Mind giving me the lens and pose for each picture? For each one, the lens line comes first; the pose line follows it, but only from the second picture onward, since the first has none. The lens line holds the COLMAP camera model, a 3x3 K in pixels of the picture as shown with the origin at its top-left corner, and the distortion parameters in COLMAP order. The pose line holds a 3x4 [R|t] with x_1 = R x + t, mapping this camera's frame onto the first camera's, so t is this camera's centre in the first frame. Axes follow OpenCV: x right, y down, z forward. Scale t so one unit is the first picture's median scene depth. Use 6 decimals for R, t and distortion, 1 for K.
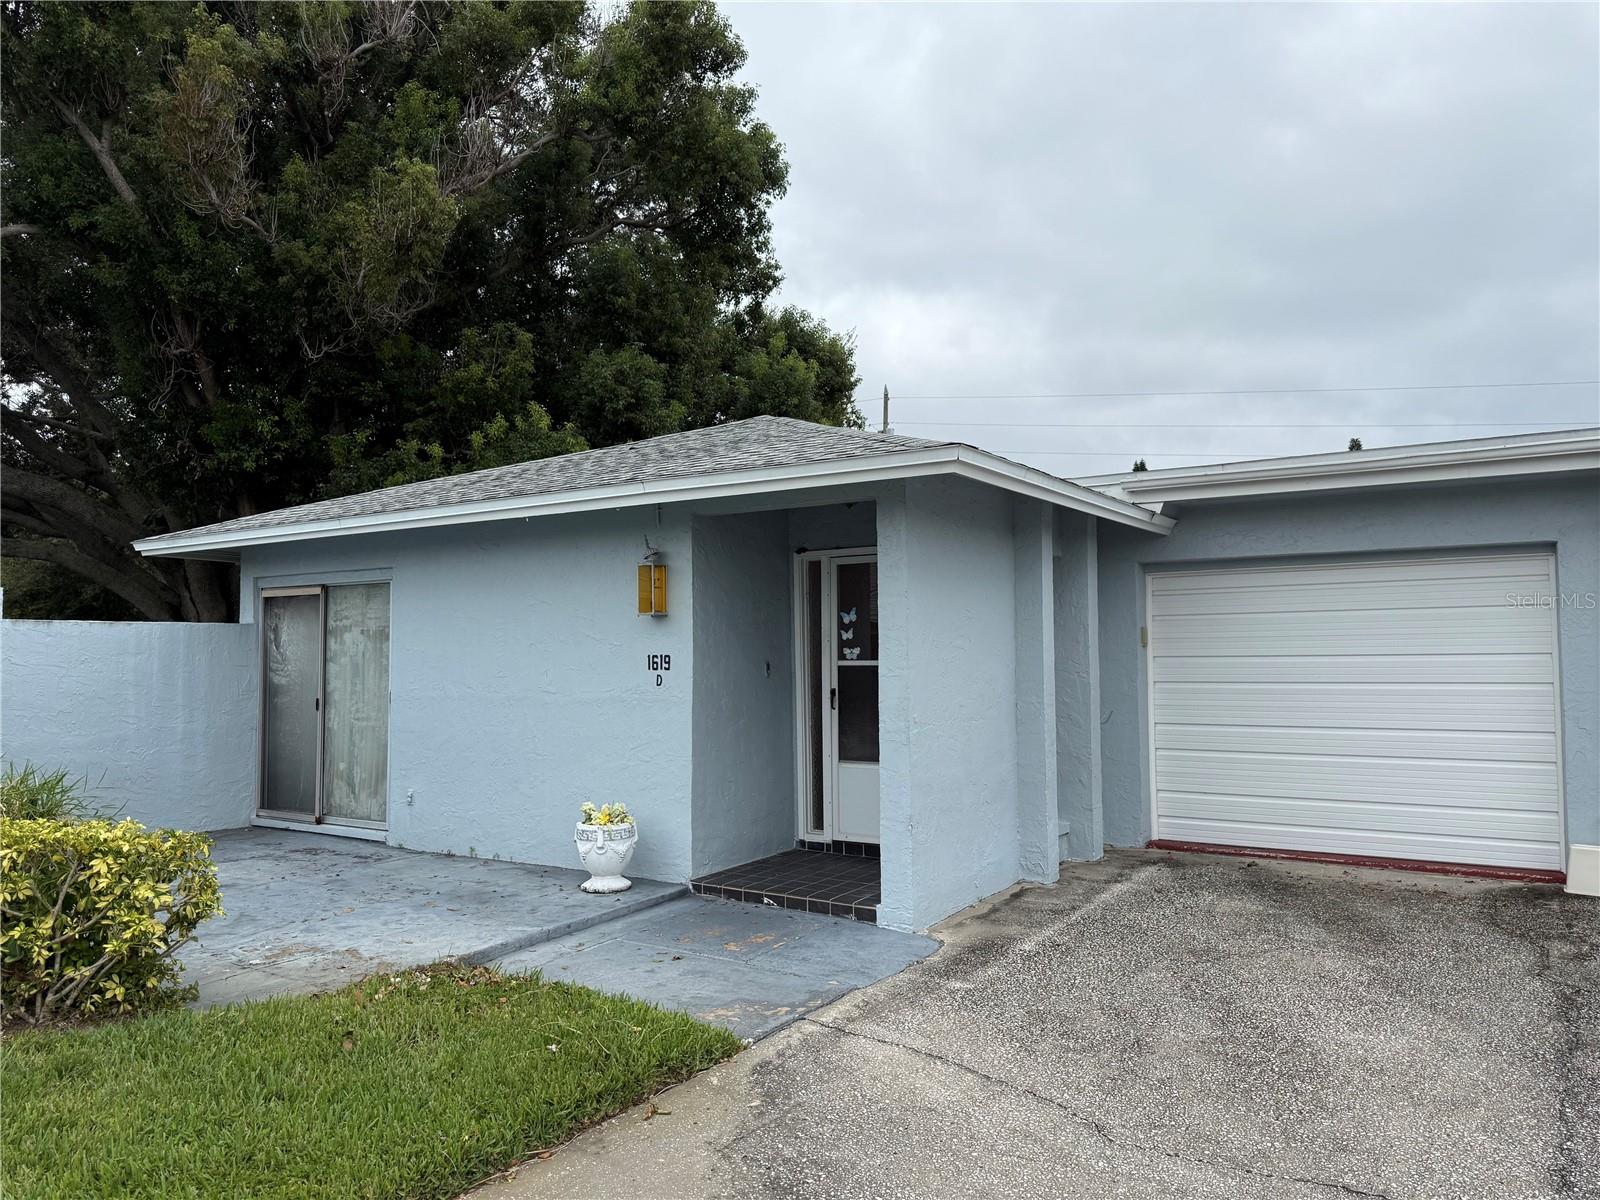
lens RADIAL K [[1135.7, 0, 801.5], [0, 1135.7, 600.4], [0, 0, 1]] dist [0.061172, -0.071018]
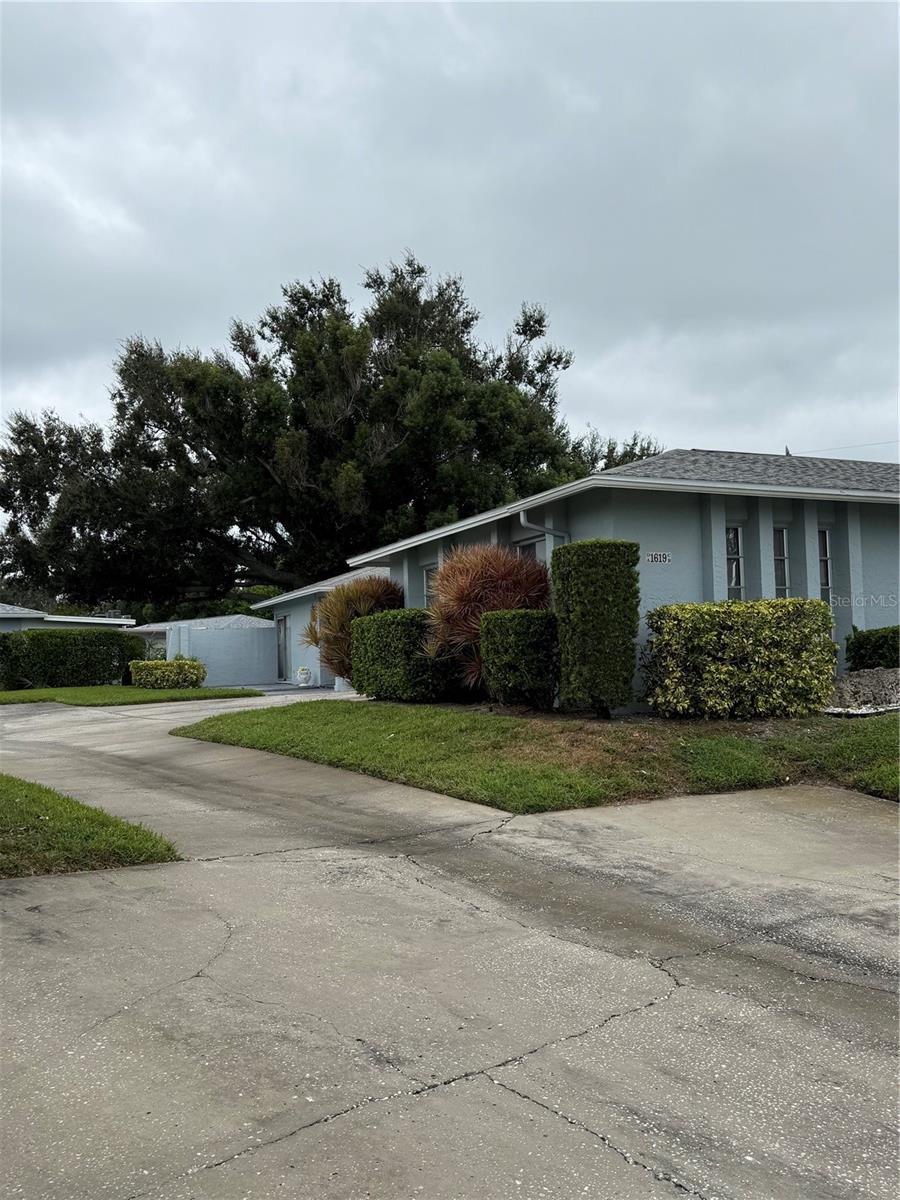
lens RADIAL K [[1067.0, 0, 485.6], [0, 1067.0, 606.1], [0, 0, 1]] dist [0.111069, -0.224620]
pose [[0.840057, -0.047923, -0.540378, 2.278560], [0.051829, 0.998624, -0.007989, 0.019046], [0.540017, -0.021296, 0.841384, -1.757984]]
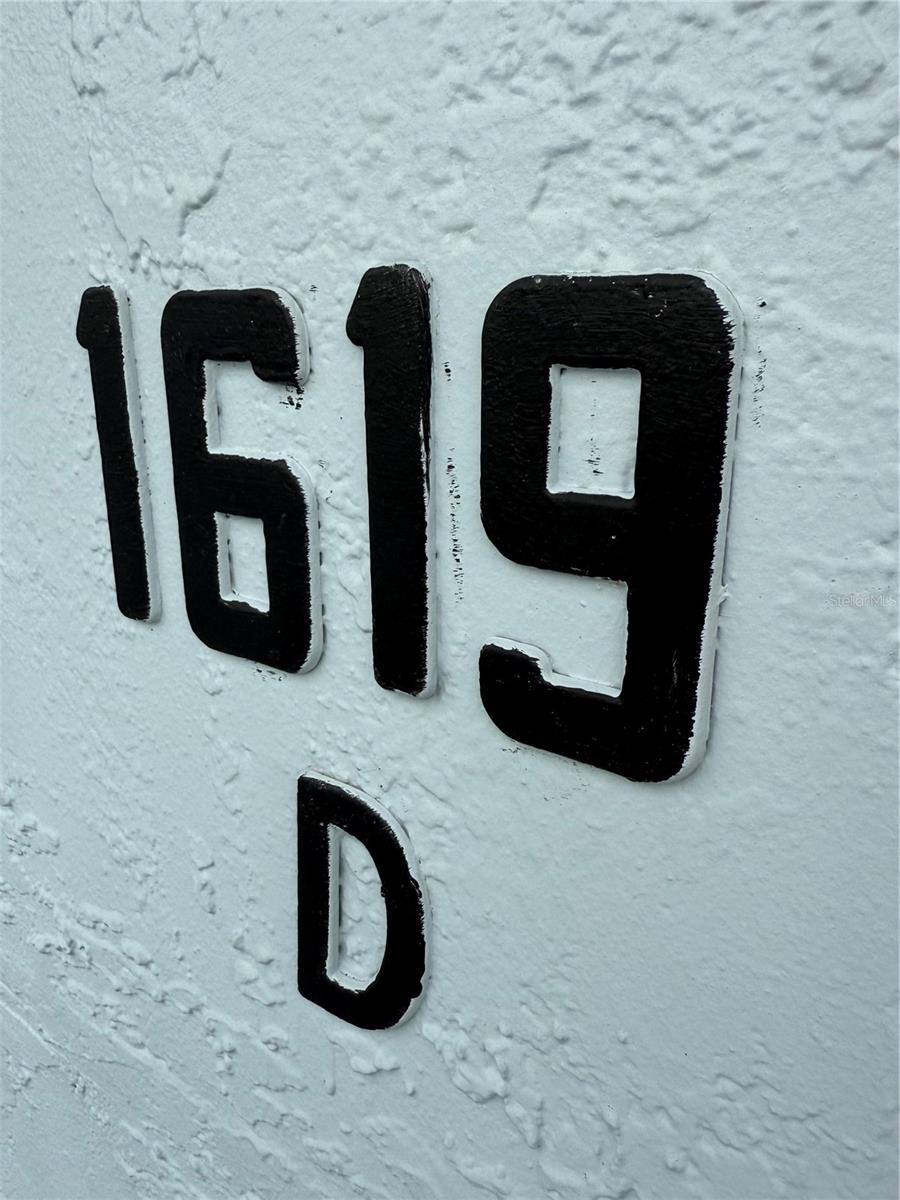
lens RADIAL K [[851.8, 0, 450.5], [0, 851.8, 597.5], [0, 0, 1]] dist [0.061172, -0.071018]
pose [[0.999927, 0.011945, -0.001874, -0.111647], [-0.010647, 0.943312, 0.331735, 0.044392], [0.005731, -0.331691, 0.943371, 0.893303]]
